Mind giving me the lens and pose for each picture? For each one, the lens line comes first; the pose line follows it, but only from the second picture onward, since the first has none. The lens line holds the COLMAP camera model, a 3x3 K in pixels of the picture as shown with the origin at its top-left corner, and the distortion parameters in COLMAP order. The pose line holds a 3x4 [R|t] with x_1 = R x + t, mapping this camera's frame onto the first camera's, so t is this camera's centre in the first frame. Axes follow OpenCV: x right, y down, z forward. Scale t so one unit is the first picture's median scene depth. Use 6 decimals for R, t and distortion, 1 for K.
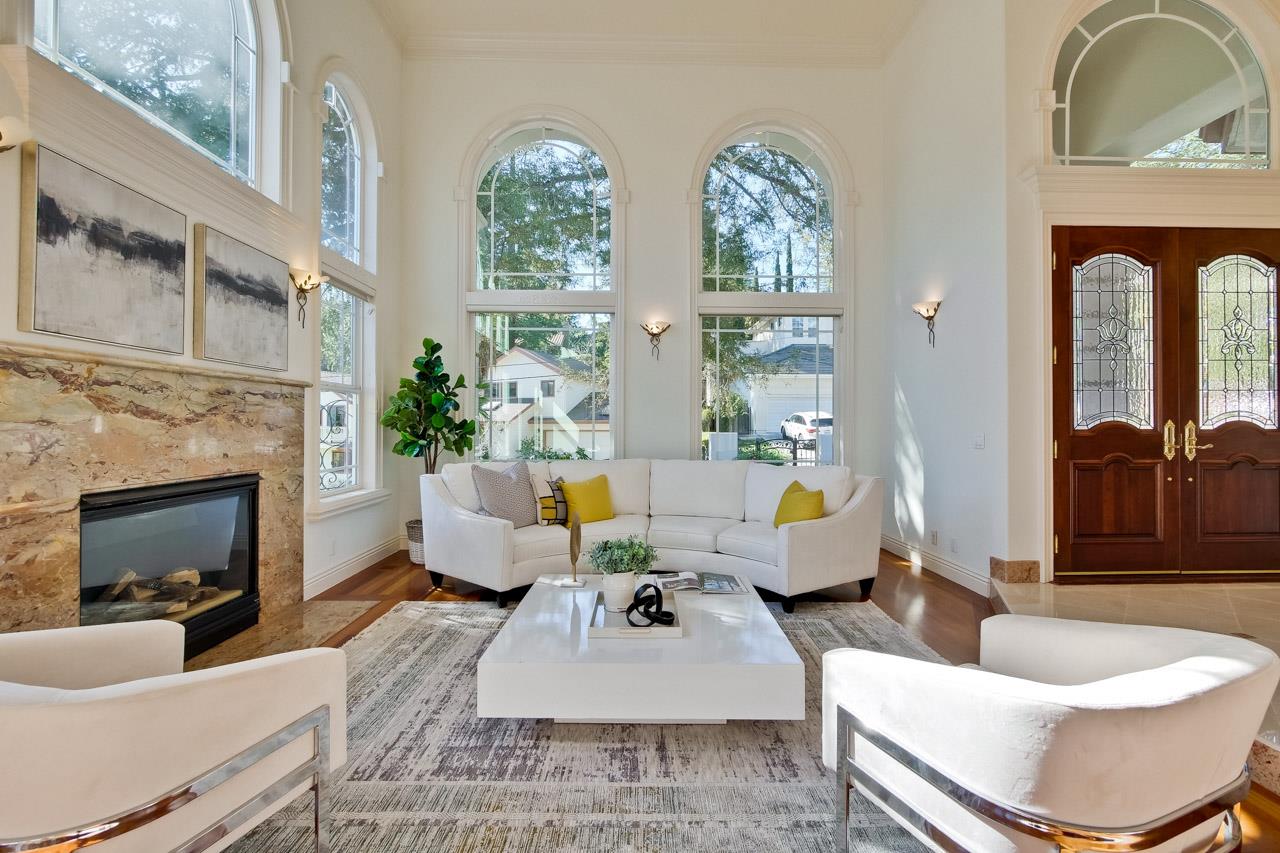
lens RADIAL K [[570.8, 0, 641.5], [0, 570.8, 422.5], [0, 0, 1]] dist [-0.008387, 0.000917]
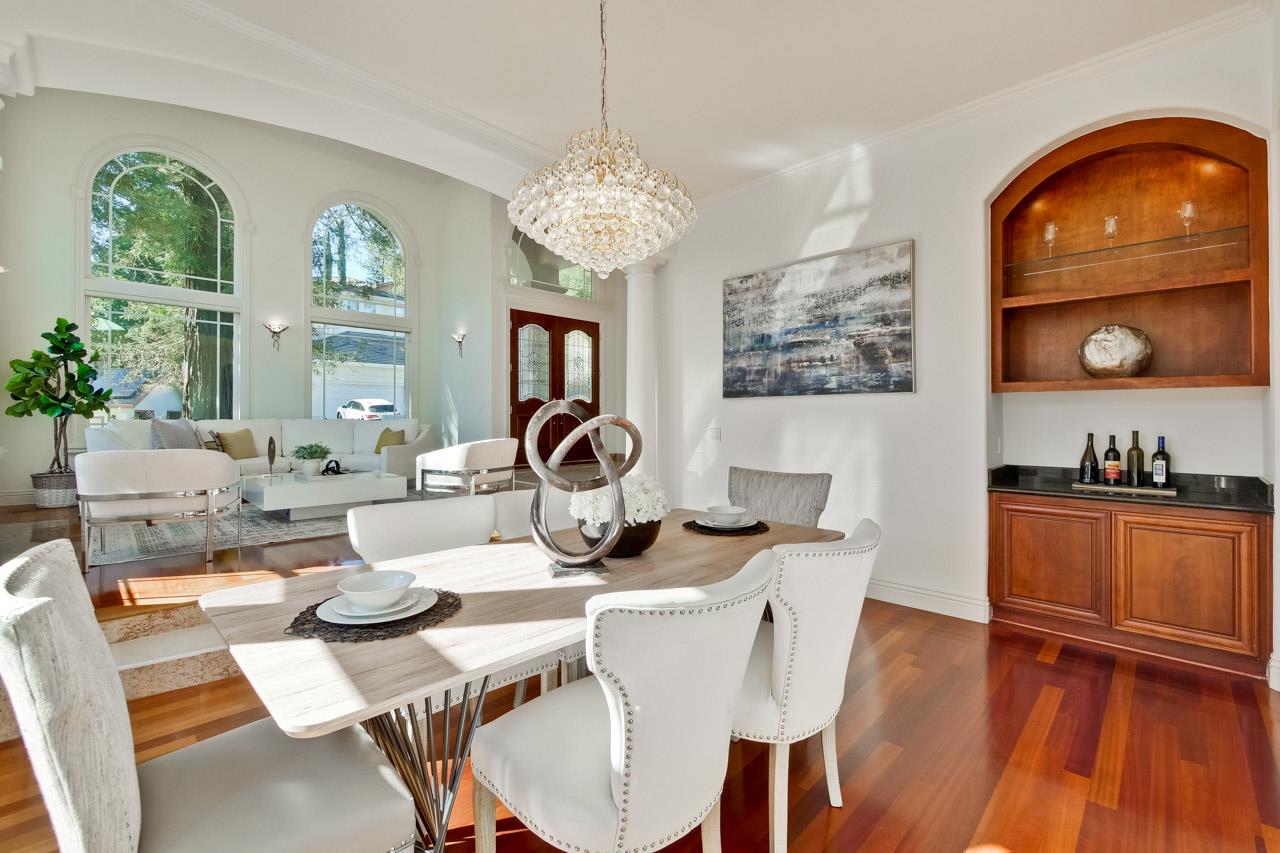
lens RADIAL K [[570.8, 0, 639.1], [0, 570.8, 417.5], [0, 0, 1]] dist [-0.008387, 0.000917]
pose [[0.736765, 0.001387, 0.676147, -0.409353], [-0.006784, 0.999963, 0.005342, 0.062758], [-0.676114, -0.008523, 0.736747, -0.978314]]
